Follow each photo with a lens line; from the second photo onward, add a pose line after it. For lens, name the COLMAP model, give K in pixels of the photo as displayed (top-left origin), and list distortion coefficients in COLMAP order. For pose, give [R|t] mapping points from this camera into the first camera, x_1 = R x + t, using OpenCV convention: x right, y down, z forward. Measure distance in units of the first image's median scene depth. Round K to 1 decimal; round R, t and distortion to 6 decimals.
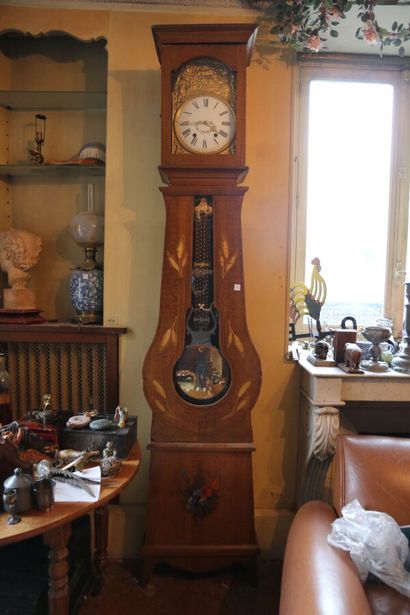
lens RADIAL K [[407.3, 0, 204.8], [0, 407.3, 310.3], [0, 0, 1]] dist [-0.072473, 0.025257]
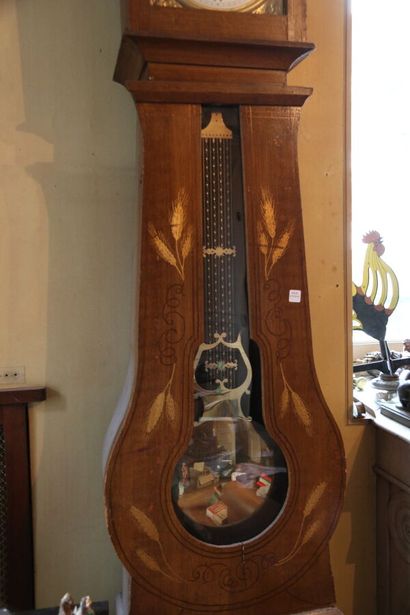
lens RADIAL K [[552.1, 0, 205.3], [0, 552.1, 305.0], [0, 0, 1]] dist [0.012374, 0.004337]
pose [[0.970919, -0.053699, 0.233308, -0.179184], [0.053249, 0.998547, 0.008232, -0.056117], [-0.233411, 0.004431, 0.972368, 0.373527]]
